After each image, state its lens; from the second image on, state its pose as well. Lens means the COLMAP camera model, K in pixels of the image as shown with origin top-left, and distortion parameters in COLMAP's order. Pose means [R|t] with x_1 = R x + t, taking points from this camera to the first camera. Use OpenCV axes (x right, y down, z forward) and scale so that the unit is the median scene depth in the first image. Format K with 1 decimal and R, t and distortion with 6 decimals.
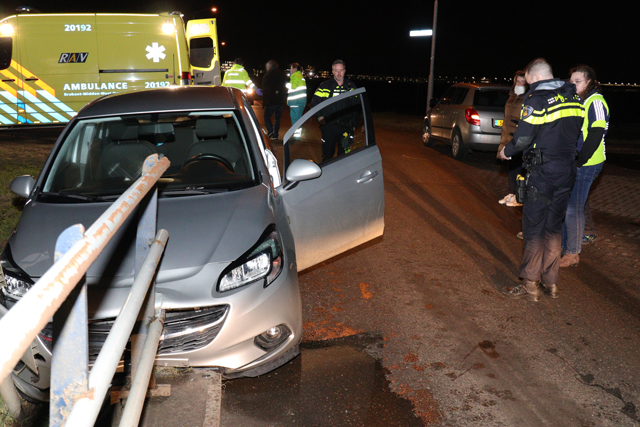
lens RADIAL K [[732.2, 0, 322.2], [0, 732.2, 184.8], [0, 0, 1]] dist [-0.007585, -0.001895]
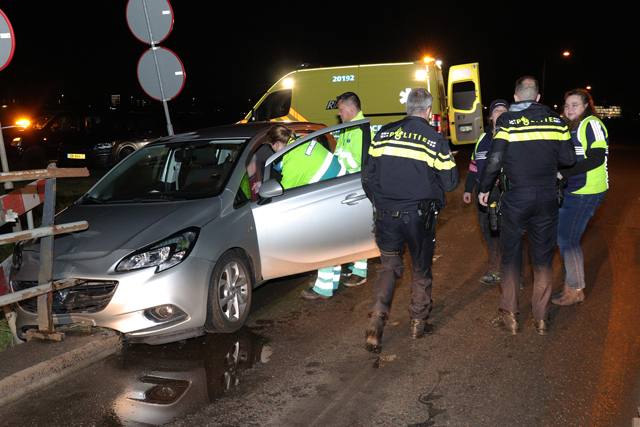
lens RADIAL K [[719.6, 0, 320.0], [0, 719.6, 213.5], [0, 0, 1]] dist [-0.003136, 0.025370]
pose [[0.857878, 0.041029, -0.512213, 0.673628], [-0.054062, 0.998482, -0.010564, 0.030895], [0.511002, 0.036754, 0.858793, 0.068813]]
